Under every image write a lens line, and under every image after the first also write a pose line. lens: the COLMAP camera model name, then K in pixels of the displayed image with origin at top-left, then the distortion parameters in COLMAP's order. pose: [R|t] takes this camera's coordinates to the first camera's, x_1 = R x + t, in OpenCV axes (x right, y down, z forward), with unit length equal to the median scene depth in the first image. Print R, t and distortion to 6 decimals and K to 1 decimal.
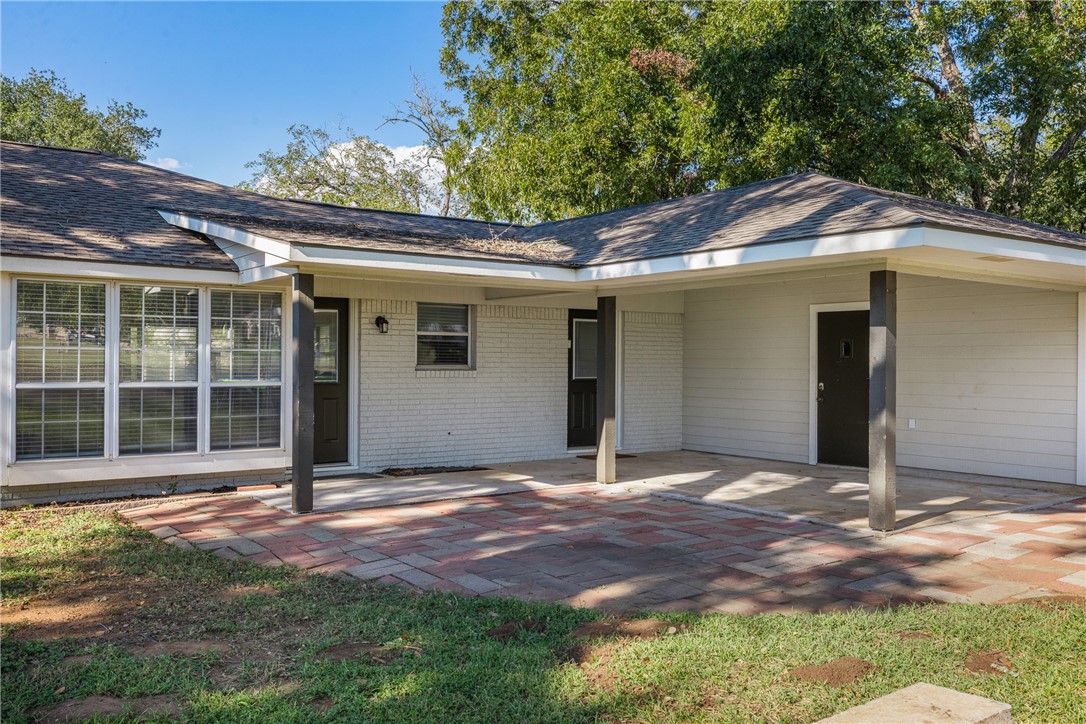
lens RADIAL K [[915.1, 0, 543.2], [0, 915.1, 360.9], [0, 0, 1]] dist [0.002320, 0.008888]
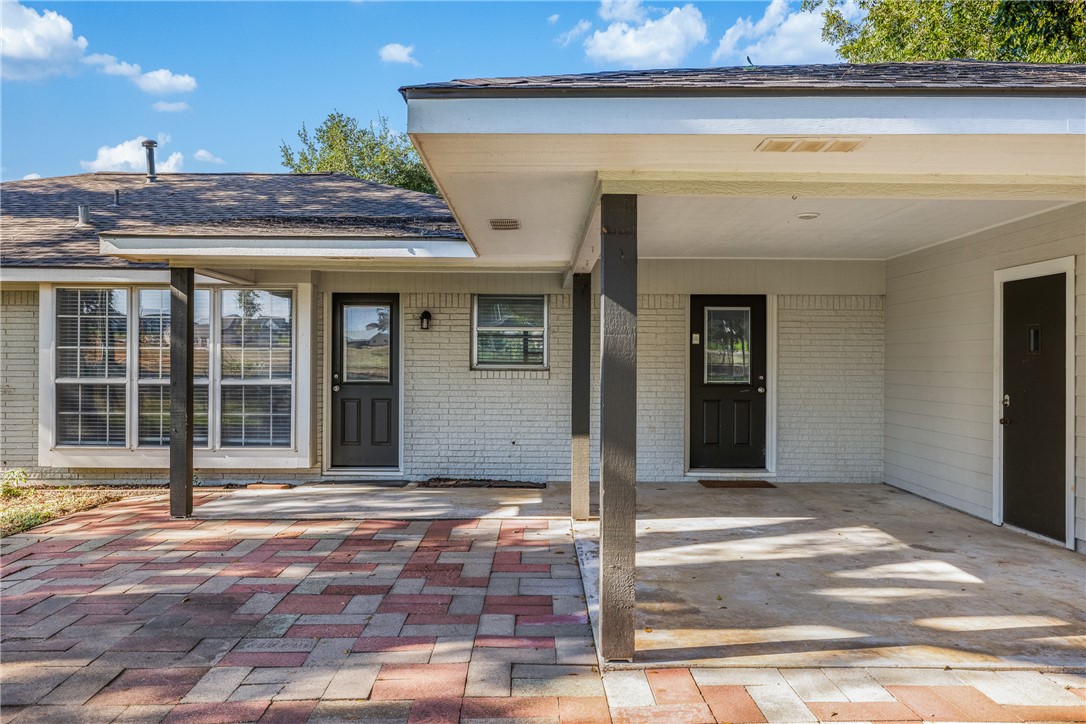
lens RADIAL K [[876.5, 0, 545.2], [0, 876.5, 365.1], [0, 0, 1]] dist [0.005250, -0.002089]
pose [[0.807245, 0.002868, -0.590209, 0.435577], [-0.001324, 0.999994, 0.003047, 0.002542], [0.590214, -0.001678, 0.807245, 0.358599]]
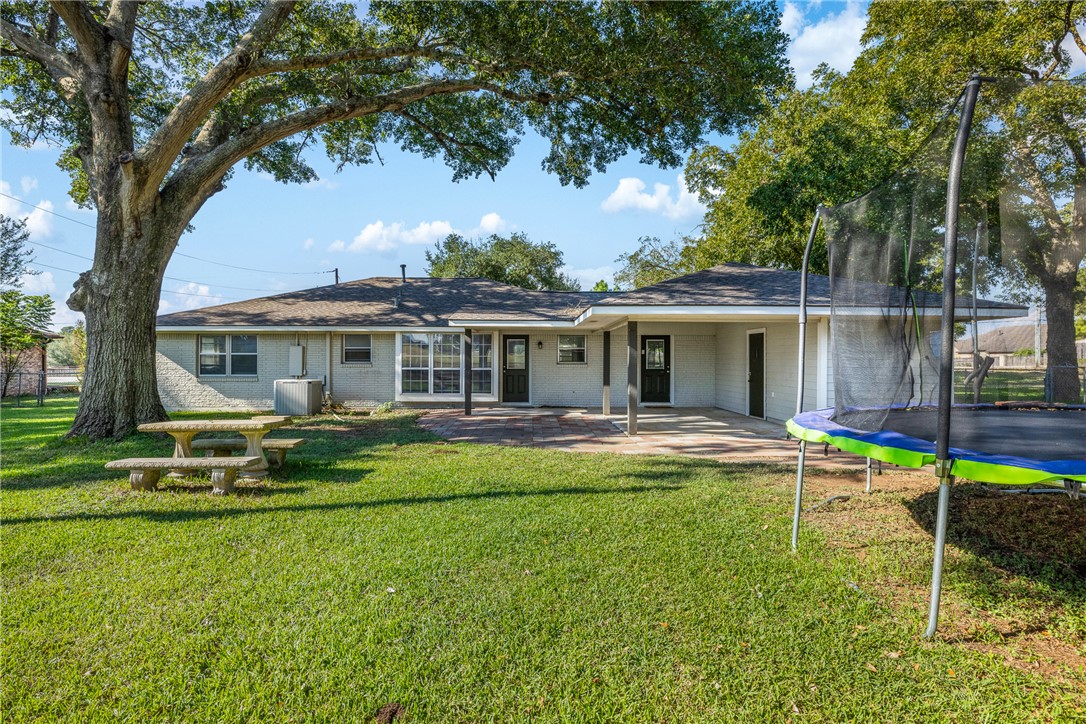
lens RADIAL K [[551.1, 0, 538.8], [0, 551.1, 356.3], [0, 0, 1]] dist [-0.002571, -0.000074]
pose [[0.810586, -0.004135, -0.585604, 0.660771], [0.001199, 0.999985, -0.005401, -0.003056], [0.585618, 0.003675, 0.810579, -0.169482]]
